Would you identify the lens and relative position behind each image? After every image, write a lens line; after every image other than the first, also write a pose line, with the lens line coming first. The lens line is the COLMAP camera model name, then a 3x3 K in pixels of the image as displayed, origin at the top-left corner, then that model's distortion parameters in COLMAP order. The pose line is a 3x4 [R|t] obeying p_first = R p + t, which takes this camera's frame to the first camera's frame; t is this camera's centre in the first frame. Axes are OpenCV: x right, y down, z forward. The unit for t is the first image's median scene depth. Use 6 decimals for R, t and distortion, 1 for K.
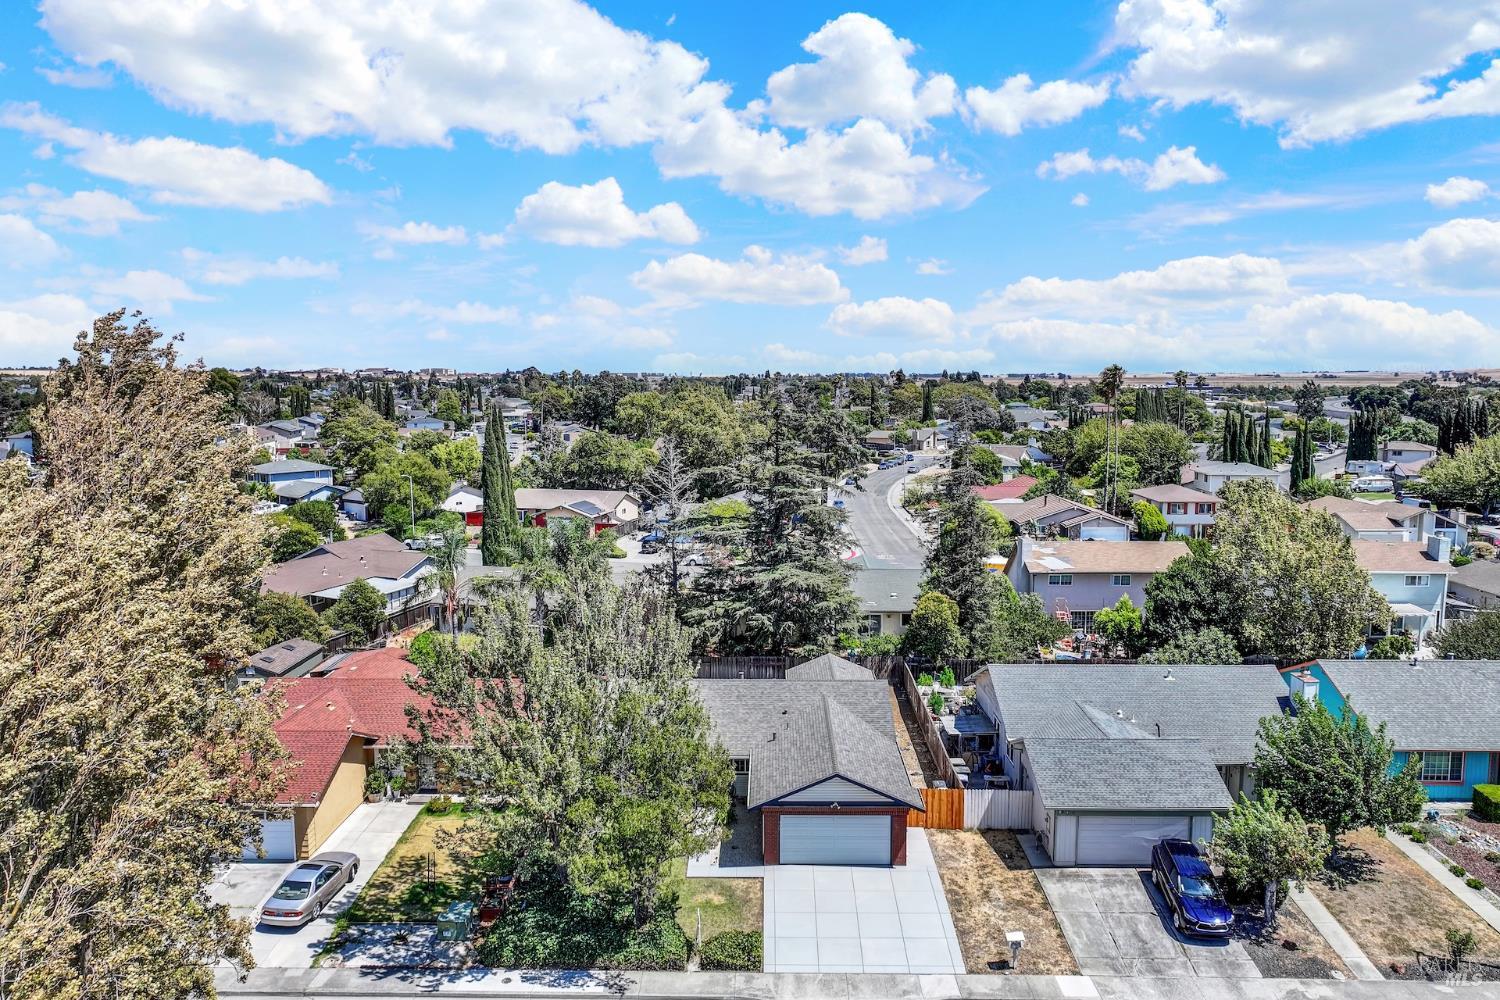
lens RADIAL K [[1046.6, 0, 755.2], [0, 1046.6, 505.5], [0, 0, 1]] dist [0.003158, 0.004658]
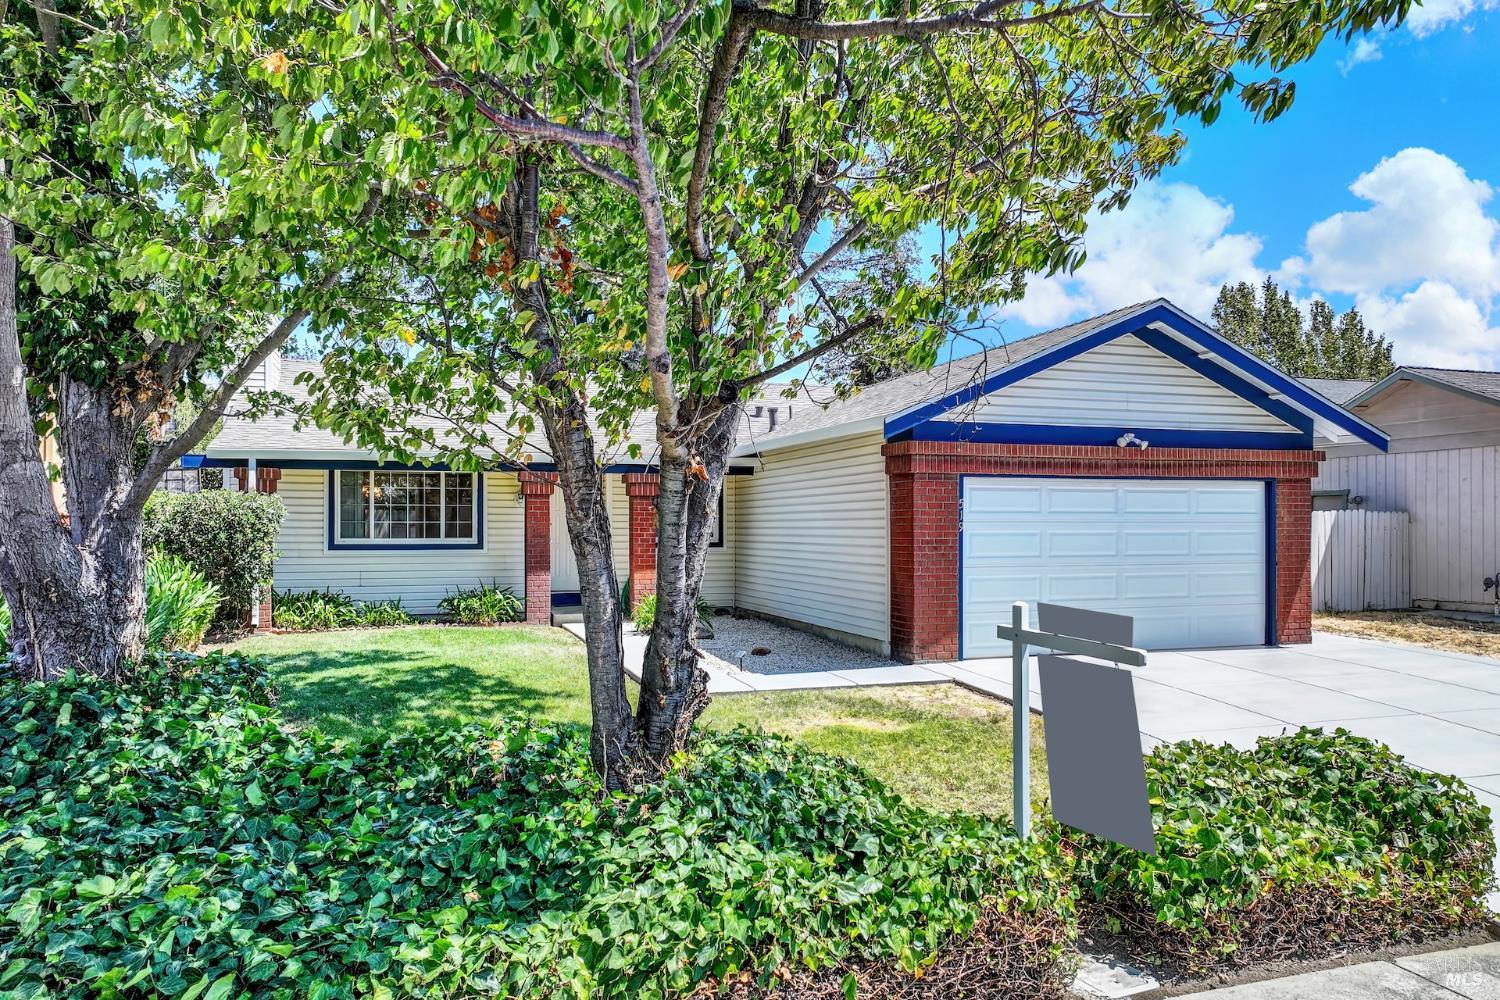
lens RADIAL K [[1049.4, 0, 750.7], [0, 1049.4, 526.6], [0, 0, 1]] dist [0.003277, 0.002287]
pose [[0.943835, -0.002704, 0.330407, -0.125324], [0.043626, 0.992232, -0.116503, 0.340697], [-0.327525, 0.124374, 0.936621, 0.754747]]
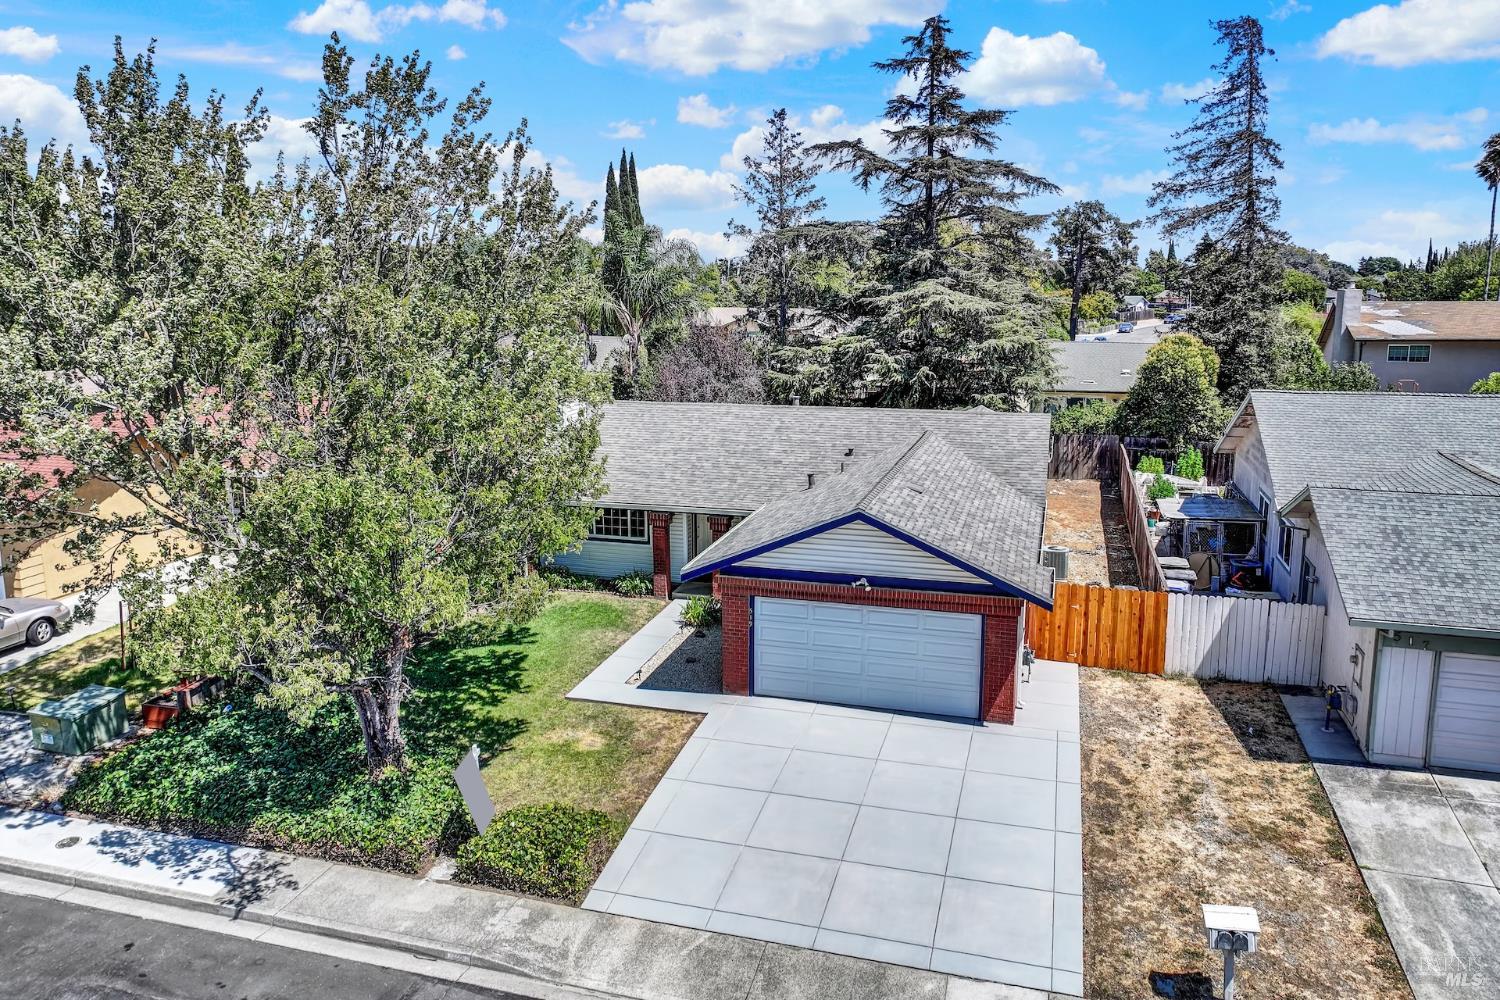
lens RADIAL K [[1045.6, 0, 754.2], [0, 1045.6, 454.4], [0, 0, 1]] dist [0.001232, 0.005241]
pose [[0.962817, 0.039450, -0.267260, 0.154179], [-0.027787, 0.998495, 0.047283, 0.206001], [0.268723, -0.038099, 0.962464, 0.528357]]
